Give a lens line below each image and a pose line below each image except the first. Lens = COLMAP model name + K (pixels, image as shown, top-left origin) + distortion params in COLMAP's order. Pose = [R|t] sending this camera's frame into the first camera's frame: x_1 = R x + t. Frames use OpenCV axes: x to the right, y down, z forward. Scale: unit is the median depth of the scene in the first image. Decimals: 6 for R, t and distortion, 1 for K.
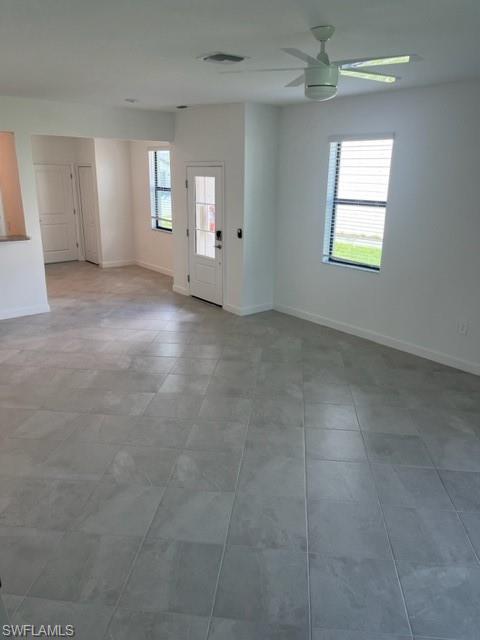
lens RADIAL K [[493.5, 0, 242.7], [0, 493.5, 319.4], [0, 0, 1]] dist [0.008090, 0.004368]
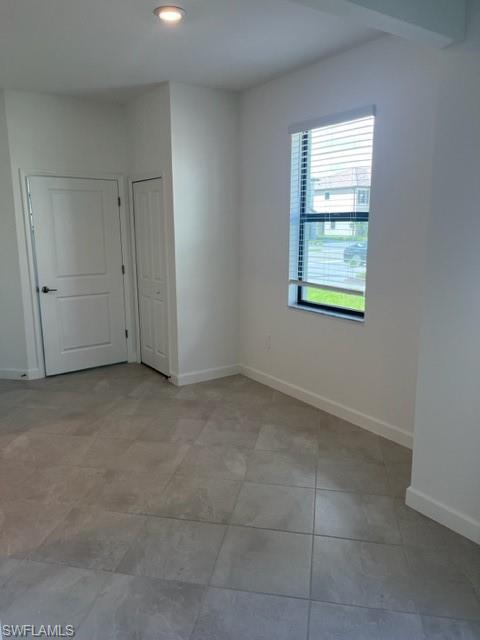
lens RADIAL K [[493.5, 0, 242.5], [0, 493.5, 320.5], [0, 0, 1]] dist [0.008090, 0.004368]
pose [[0.996854, -0.002046, -0.079230, -0.188502], [-0.006034, 0.994807, -0.101605, -0.122420], [0.079027, 0.101763, 0.991665, 0.542462]]
